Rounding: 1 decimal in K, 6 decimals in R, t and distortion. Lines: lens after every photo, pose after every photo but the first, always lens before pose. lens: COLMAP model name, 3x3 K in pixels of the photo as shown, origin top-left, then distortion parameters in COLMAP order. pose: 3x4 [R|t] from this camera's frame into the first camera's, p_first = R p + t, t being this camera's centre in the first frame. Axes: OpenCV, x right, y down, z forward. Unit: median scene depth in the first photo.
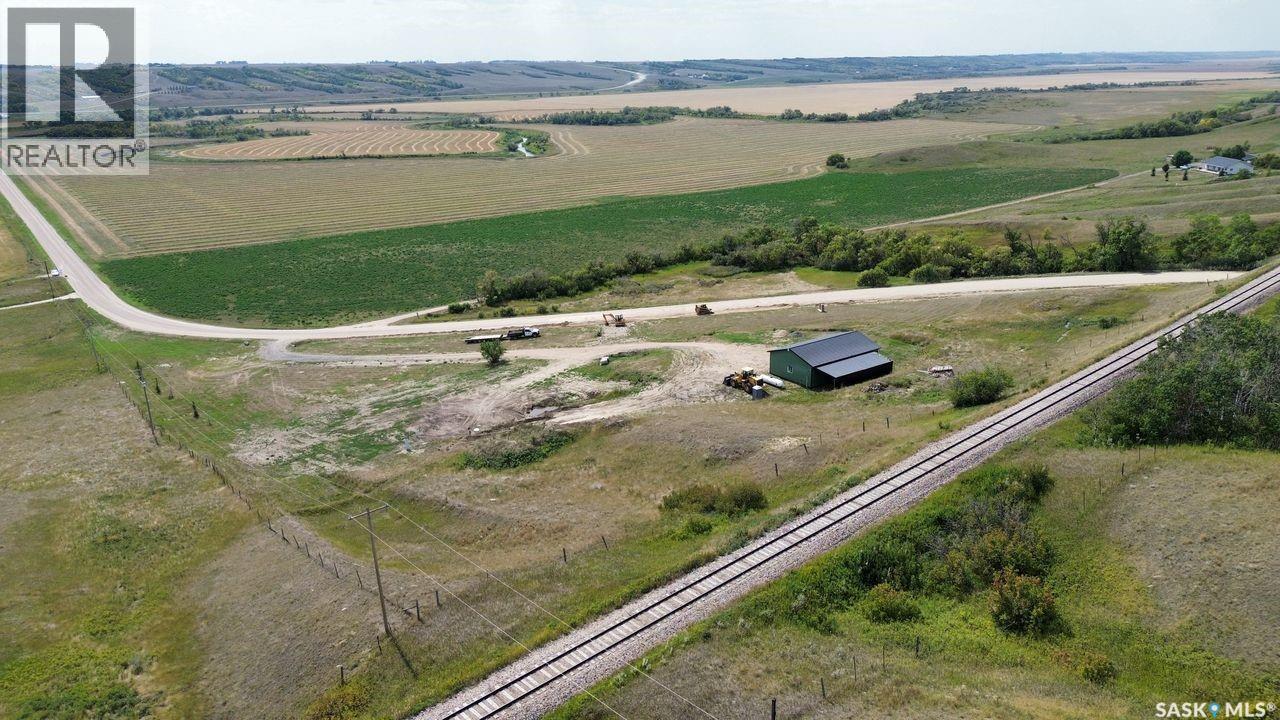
lens RADIAL K [[887.5, 0, 642.0], [0, 887.5, 367.1], [0, 0, 1]] dist [0.009824, 0.000676]
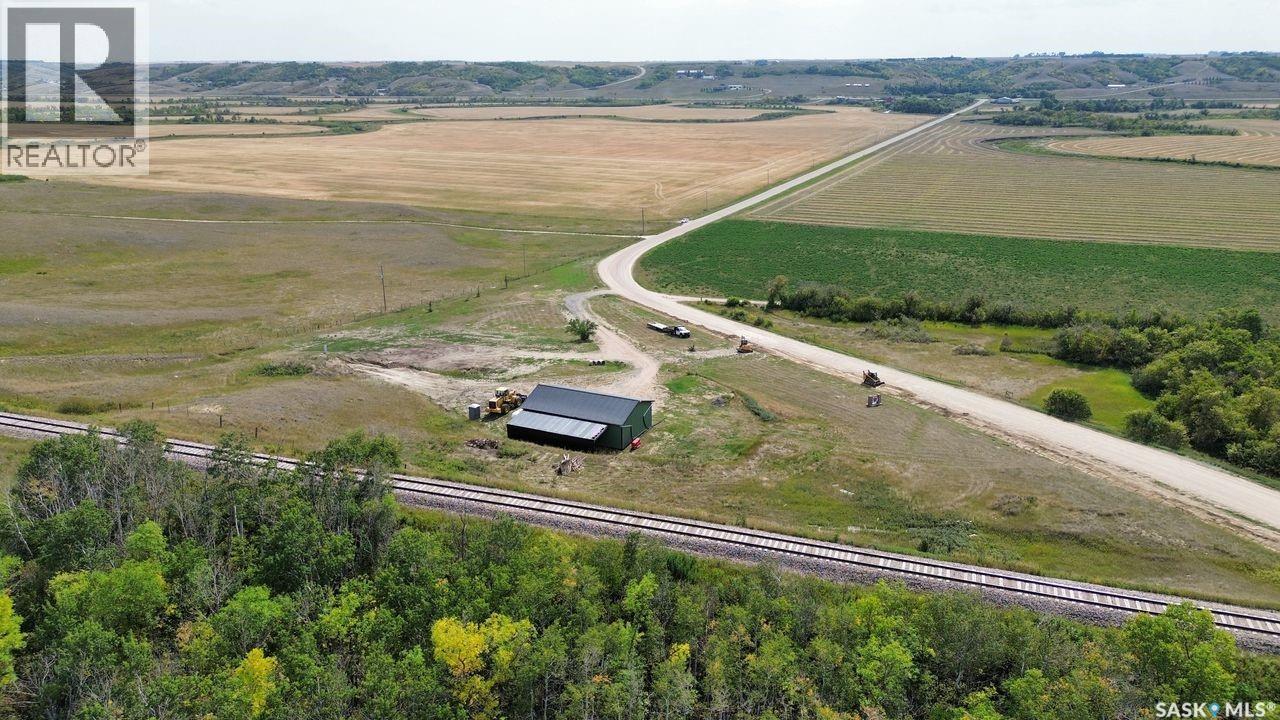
lens RADIAL K [[892.8, 0, 642.0], [0, 892.8, 363.8], [0, 0, 1]] dist [0.038180, -0.042681]
pose [[0.454282, 0.283179, -0.844653, 0.161132], [-0.279142, 0.945634, 0.166902, -0.036488], [0.845995, 0.159957, 0.508631, 0.104484]]
